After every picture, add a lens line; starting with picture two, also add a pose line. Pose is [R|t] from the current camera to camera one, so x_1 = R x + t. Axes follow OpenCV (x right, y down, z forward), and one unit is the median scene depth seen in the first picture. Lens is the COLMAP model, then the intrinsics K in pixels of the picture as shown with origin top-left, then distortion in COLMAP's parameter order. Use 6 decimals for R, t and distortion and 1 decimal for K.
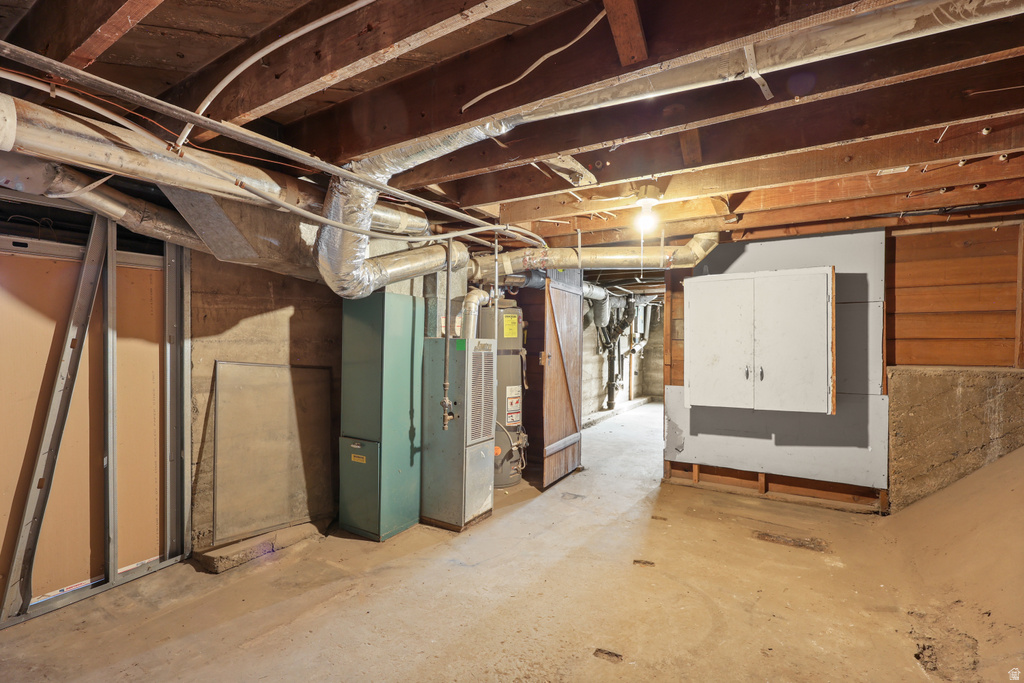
lens RADIAL K [[472.6, 0, 505.3], [0, 472.6, 340.9], [0, 0, 1]] dist [0.000598, 0.000218]
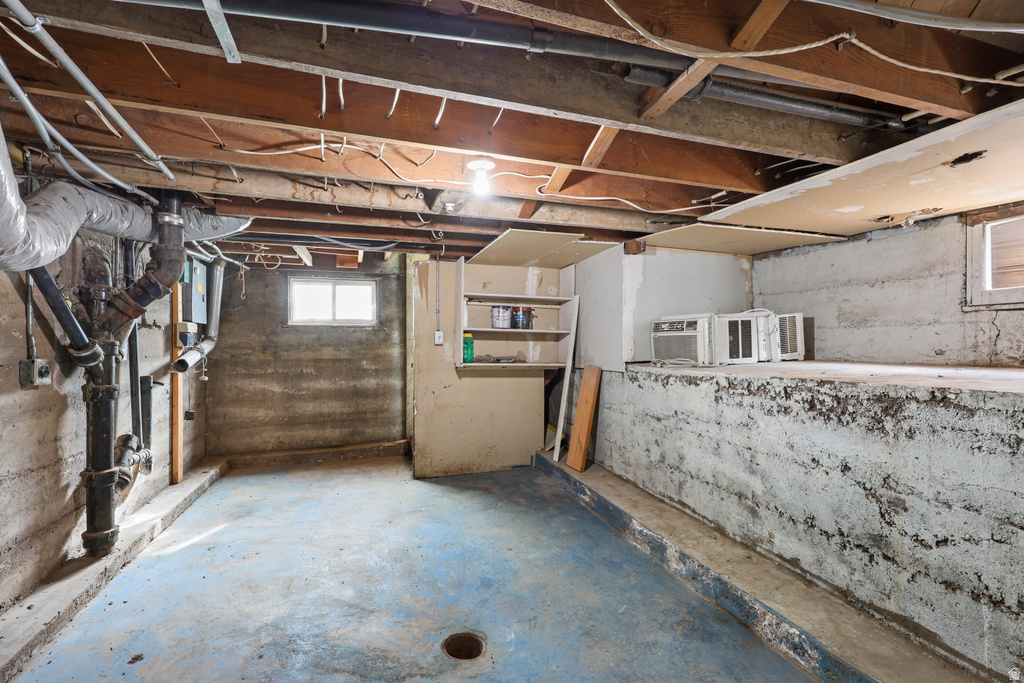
lens RADIAL K [[472.6, 0, 505.3], [0, 472.6, 340.9], [0, 0, 1]] dist [0.000598, 0.000218]
pose [[0.650319, -0.010175, 0.759593, 0.150124], [0.016433, 0.999865, -0.000675, 0.005540], [-0.759483, 0.012922, 0.650398, 0.546308]]
